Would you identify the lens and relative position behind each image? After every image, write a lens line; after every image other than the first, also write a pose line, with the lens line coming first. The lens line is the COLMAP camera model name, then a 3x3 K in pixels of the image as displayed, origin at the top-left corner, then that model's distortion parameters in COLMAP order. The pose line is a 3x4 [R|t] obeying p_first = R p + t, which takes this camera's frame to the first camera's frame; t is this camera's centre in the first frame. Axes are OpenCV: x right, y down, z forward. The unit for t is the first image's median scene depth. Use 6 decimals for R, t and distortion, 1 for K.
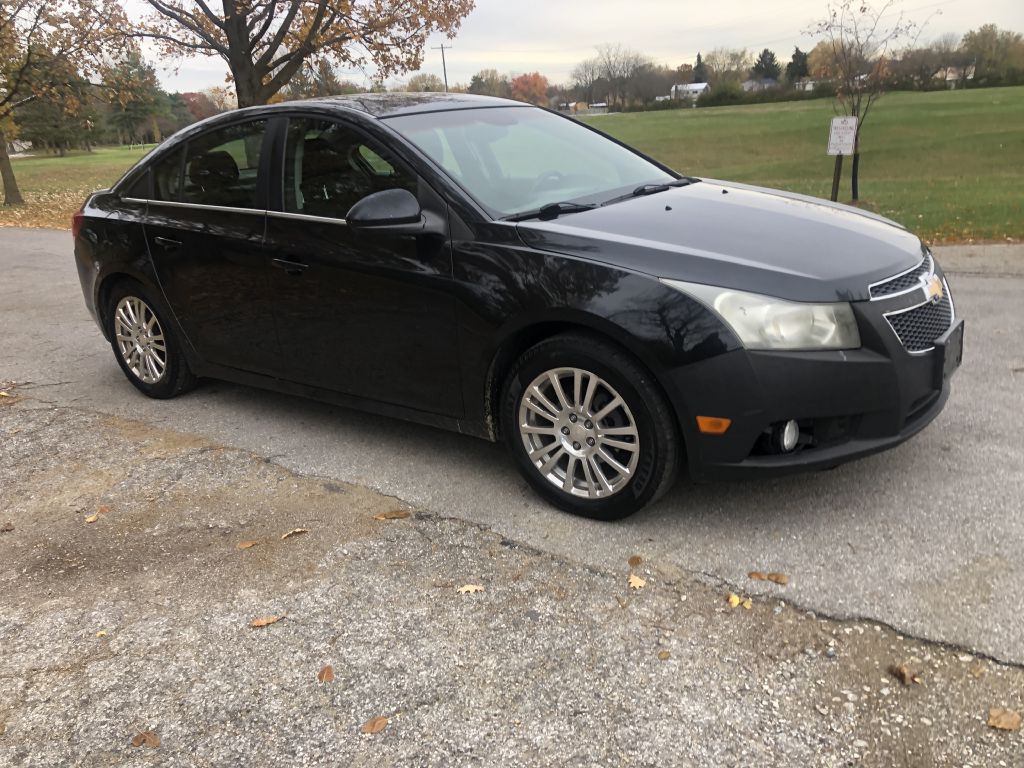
lens RADIAL K [[859.6, 0, 518.8], [0, 859.6, 377.8], [0, 0, 1]] dist [0.018402, 0.000006]
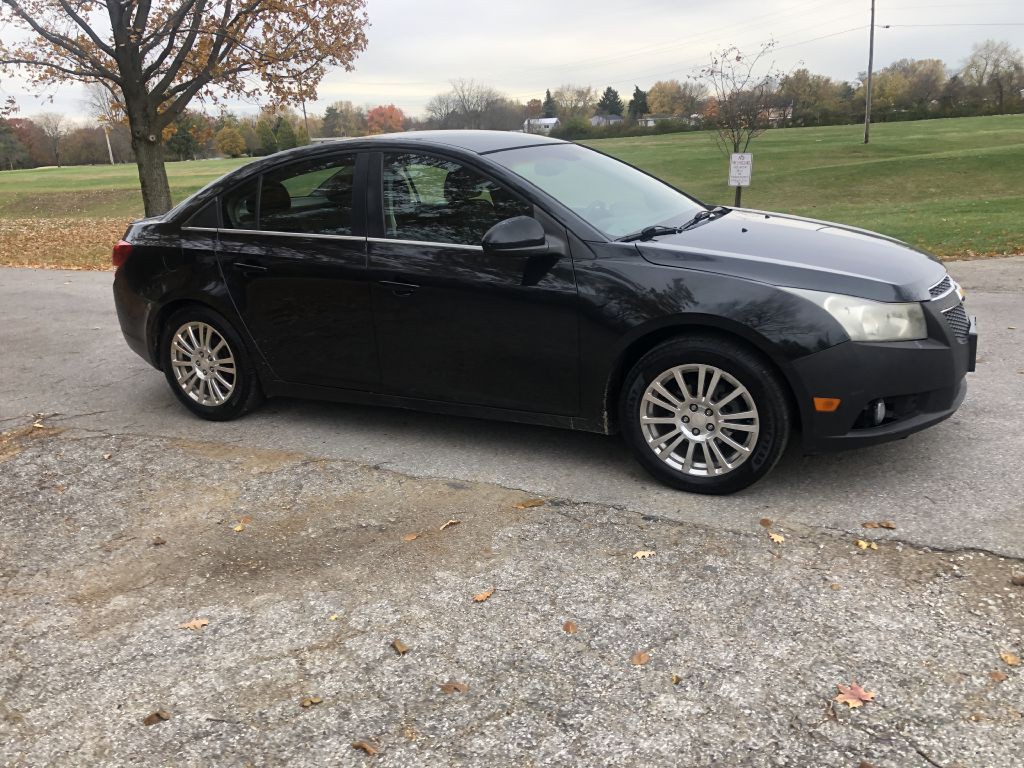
lens RADIAL K [[859.6, 0, 518.8], [0, 859.6, 377.8], [0, 0, 1]] dist [0.018402, 0.000006]
pose [[0.983257, -0.038778, 0.178048, -0.363381], [0.044784, 0.998551, -0.029837, 0.028843], [-0.176633, 0.037311, 0.983569, -0.110503]]
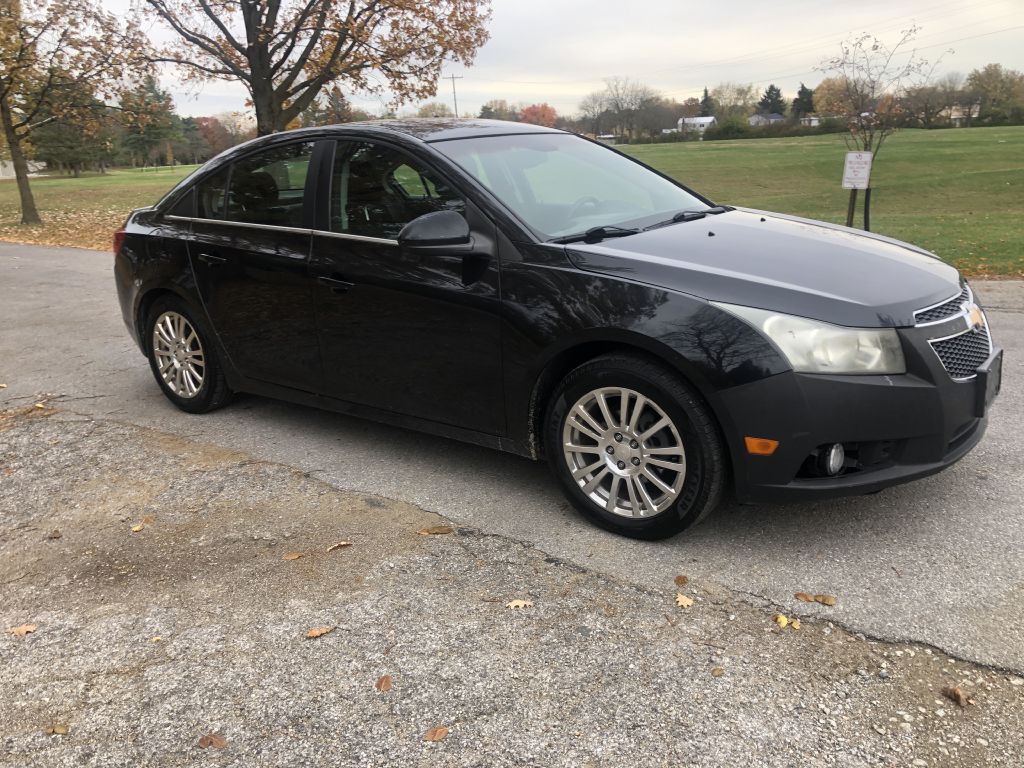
lens RADIAL K [[857.4, 0, 512.0], [0, 857.4, 384.0], [0, 0, 1]] dist [0.012544, 0.012103]
pose [[0.999759, 0.020625, -0.007515, -0.053532], [-0.020803, 0.999483, -0.024527, 0.010383], [0.007005, 0.024678, 0.999671, -0.012963]]
